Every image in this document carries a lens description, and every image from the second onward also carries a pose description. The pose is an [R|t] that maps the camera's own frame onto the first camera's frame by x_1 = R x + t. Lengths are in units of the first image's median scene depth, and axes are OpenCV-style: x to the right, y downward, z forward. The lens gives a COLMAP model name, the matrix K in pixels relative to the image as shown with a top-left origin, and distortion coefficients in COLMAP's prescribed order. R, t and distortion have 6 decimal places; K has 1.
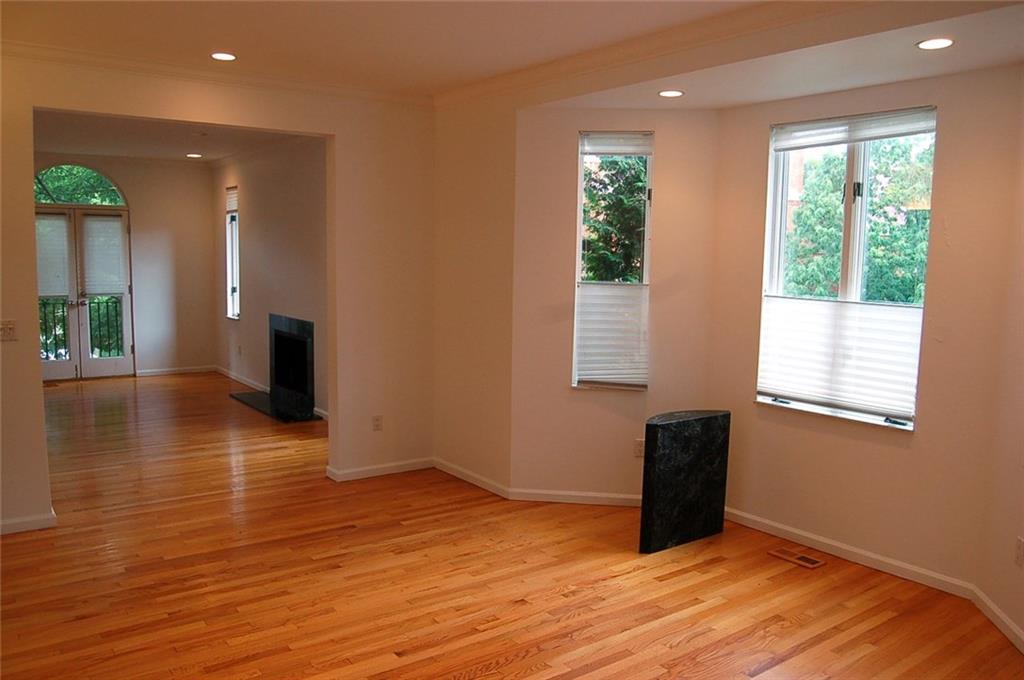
lens RADIAL K [[801.8, 0, 516.5], [0, 801.8, 348.0], [0, 0, 1]] dist [-0.070851, 0.003932]
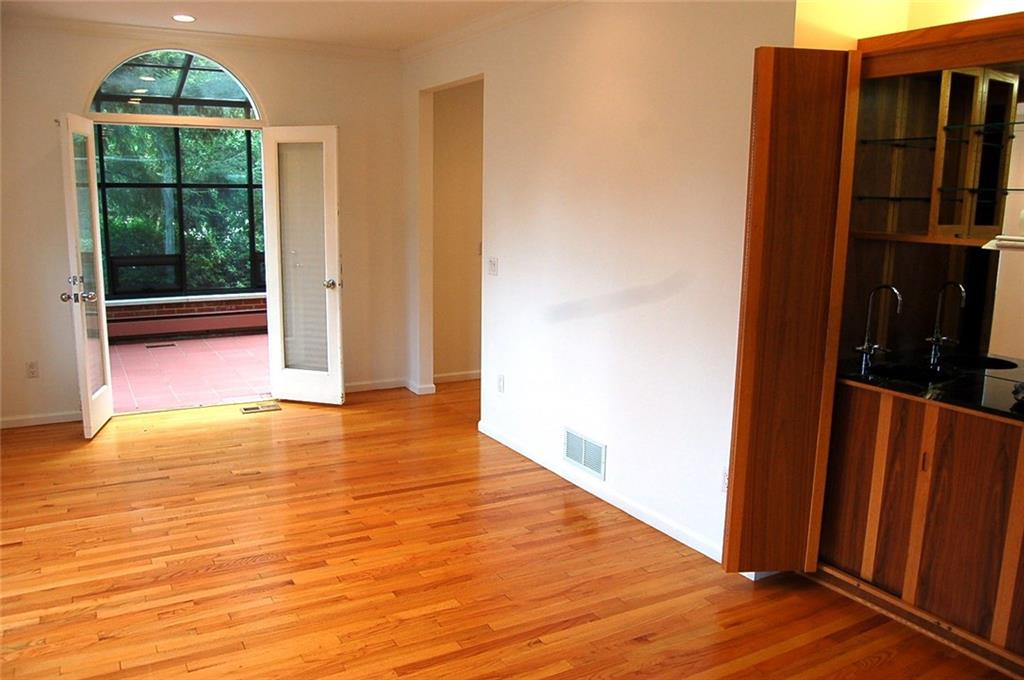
lens RADIAL K [[801.8, 0, 516.5], [0, 801.8, 348.0], [0, 0, 1]] dist [-0.070851, 0.003932]
pose [[-0.992234, -0.054728, 0.111698, -0.479751], [-0.018356, 0.952599, 0.303676, -0.198722], [-0.123023, 0.299267, -0.946205, 1.645625]]
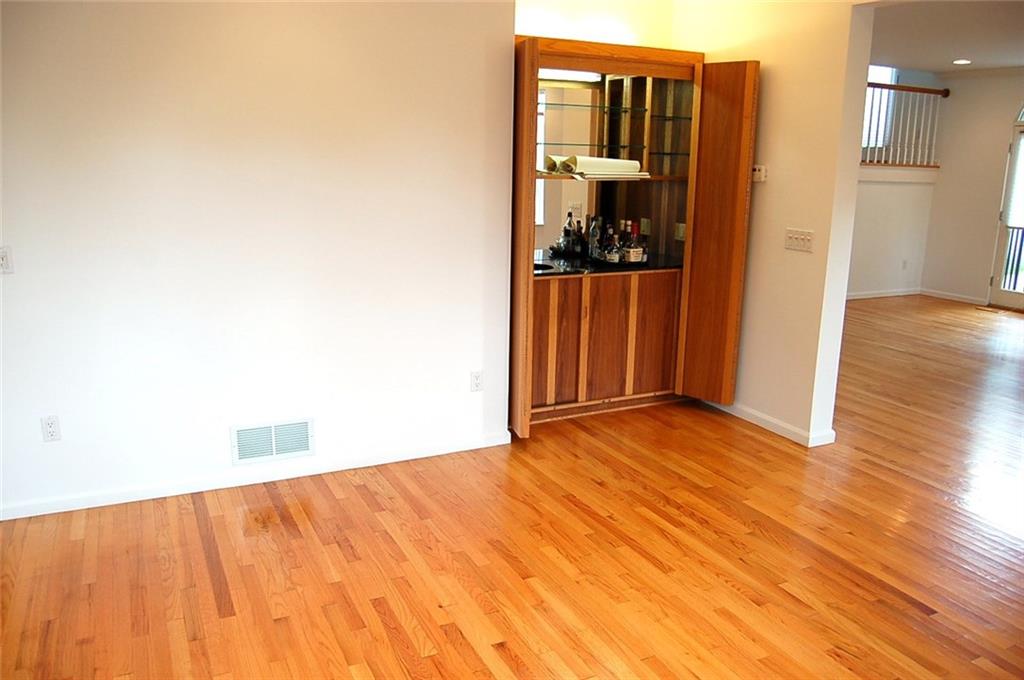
lens RADIAL K [[801.8, 0, 516.5], [0, 801.8, 348.0], [0, 0, 1]] dist [-0.070851, 0.003932]
pose [[-0.177975, 0.206135, -0.962202, 0.510486], [-0.139093, 0.962726, 0.231975, -0.089873], [0.974155, 0.175122, -0.142669, 0.962349]]
